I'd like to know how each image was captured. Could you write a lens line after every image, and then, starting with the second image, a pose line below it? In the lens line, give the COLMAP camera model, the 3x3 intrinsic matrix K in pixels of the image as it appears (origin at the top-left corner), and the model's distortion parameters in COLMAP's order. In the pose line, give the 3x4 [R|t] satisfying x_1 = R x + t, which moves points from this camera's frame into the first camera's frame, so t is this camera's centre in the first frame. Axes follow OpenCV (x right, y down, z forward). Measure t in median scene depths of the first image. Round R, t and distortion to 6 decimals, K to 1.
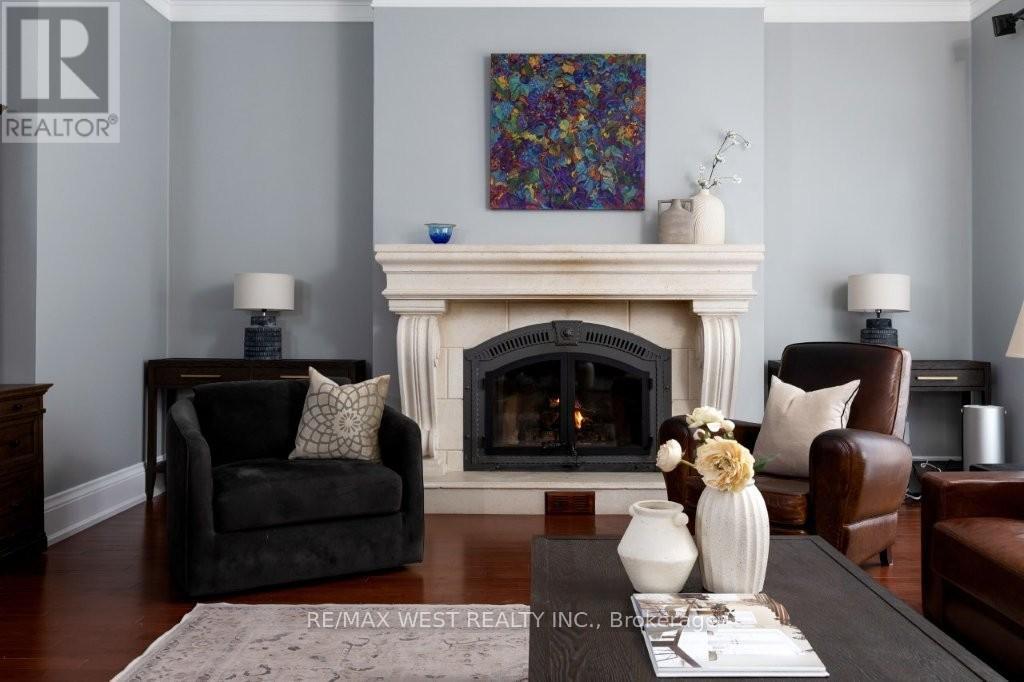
lens RADIAL K [[911.8, 0, 513.9], [0, 911.8, 314.5], [0, 0, 1]] dist [0.006677, -0.000481]
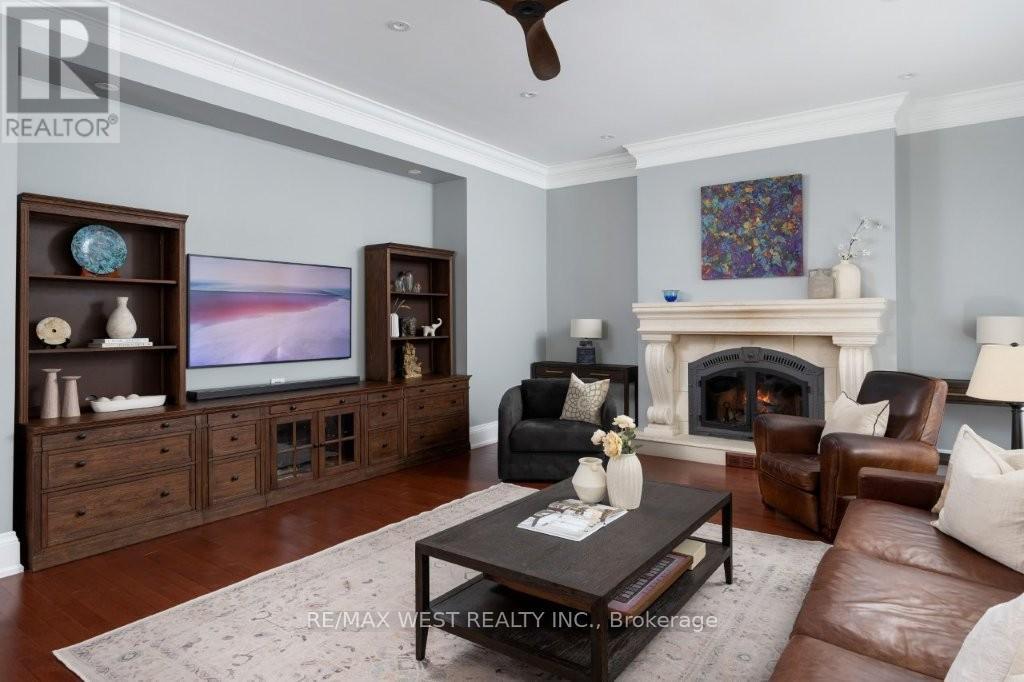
lens RADIAL K [[587.3, 0, 514.8], [0, 587.3, 322.8], [0, 0, 1]] dist [0.000214, -0.000077]
pose [[0.819876, -0.005138, -0.572519, 0.311475], [0.009435, 0.999945, 0.004538, -0.044977], [0.572464, -0.009122, 0.819879, -0.080806]]
